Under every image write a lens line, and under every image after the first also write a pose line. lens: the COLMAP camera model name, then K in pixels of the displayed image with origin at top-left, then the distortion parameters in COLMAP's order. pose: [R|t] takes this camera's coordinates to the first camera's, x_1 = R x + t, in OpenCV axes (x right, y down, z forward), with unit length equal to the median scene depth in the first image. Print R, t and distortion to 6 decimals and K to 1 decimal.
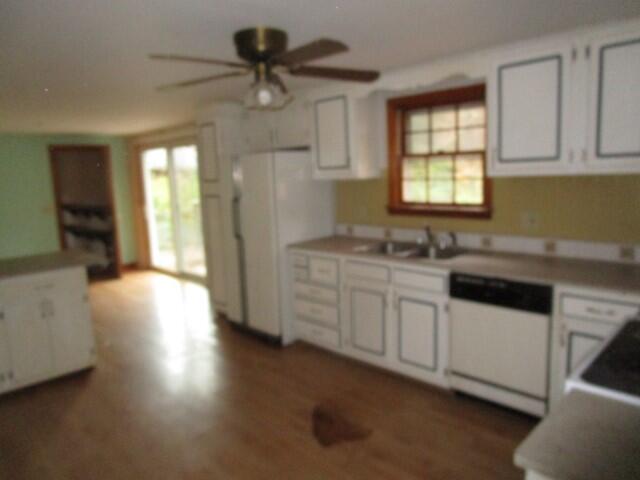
lens RADIAL K [[458.2, 0, 299.3], [0, 458.2, 237.1], [0, 0, 1]] dist [-0.006428, -0.003661]
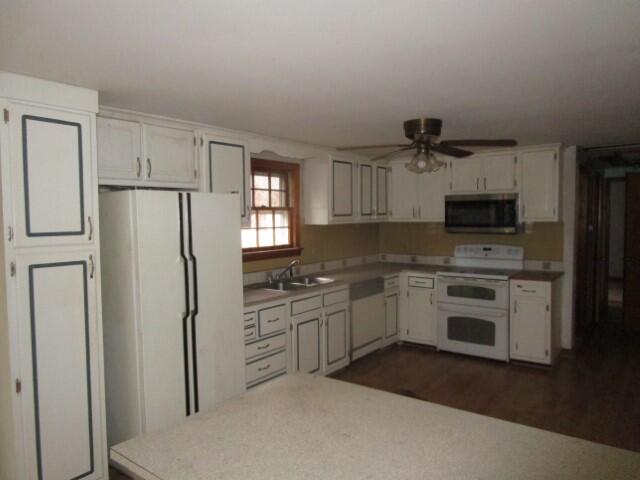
lens RADIAL K [[458.2, 0, 299.3], [0, 458.2, 237.1], [0, 0, 1]] dist [-0.006428, -0.003661]
pose [[-0.108859, -0.010233, 0.994005, -1.043745], [0.159137, 0.986871, 0.027588, -0.133736], [-0.981237, 0.161186, -0.105801, 1.145964]]
